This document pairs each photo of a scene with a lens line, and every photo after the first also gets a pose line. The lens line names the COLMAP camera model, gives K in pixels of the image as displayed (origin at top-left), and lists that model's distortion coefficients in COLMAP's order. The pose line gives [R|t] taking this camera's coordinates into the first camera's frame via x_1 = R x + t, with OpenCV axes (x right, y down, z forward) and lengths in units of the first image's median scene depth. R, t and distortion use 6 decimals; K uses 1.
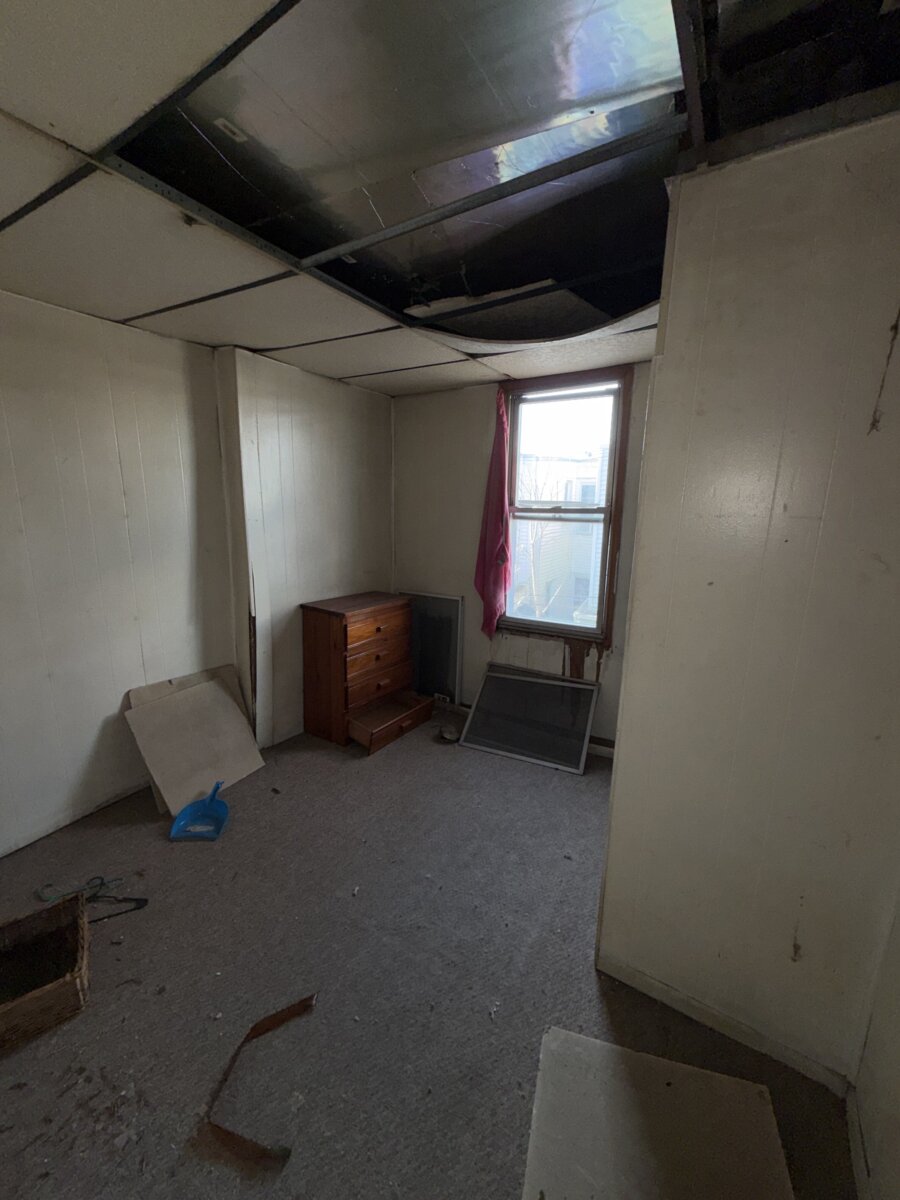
lens RADIAL K [[477.0, 0, 450.4], [0, 477.0, 597.7], [0, 0, 1]] dist [-0.000058, -0.000015]
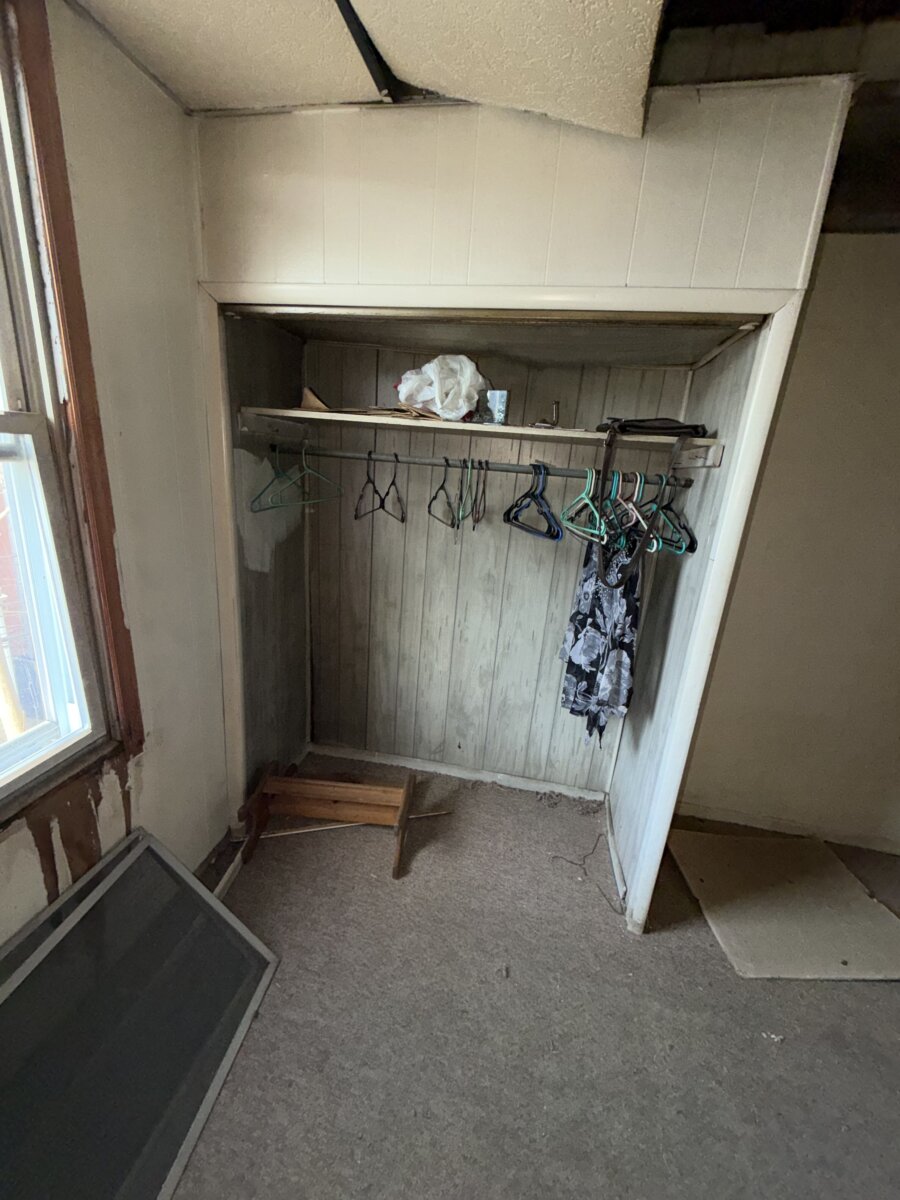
lens RADIAL K [[477.0, 0, 450.4], [0, 477.0, 597.7], [0, 0, 1]] dist [-0.000058, -0.000015]
pose [[-0.346621, -0.279888, 0.895275, -0.134787], [0.121563, 0.932992, 0.338745, -0.143179], [-0.930095, 0.226248, -0.289371, 0.827056]]
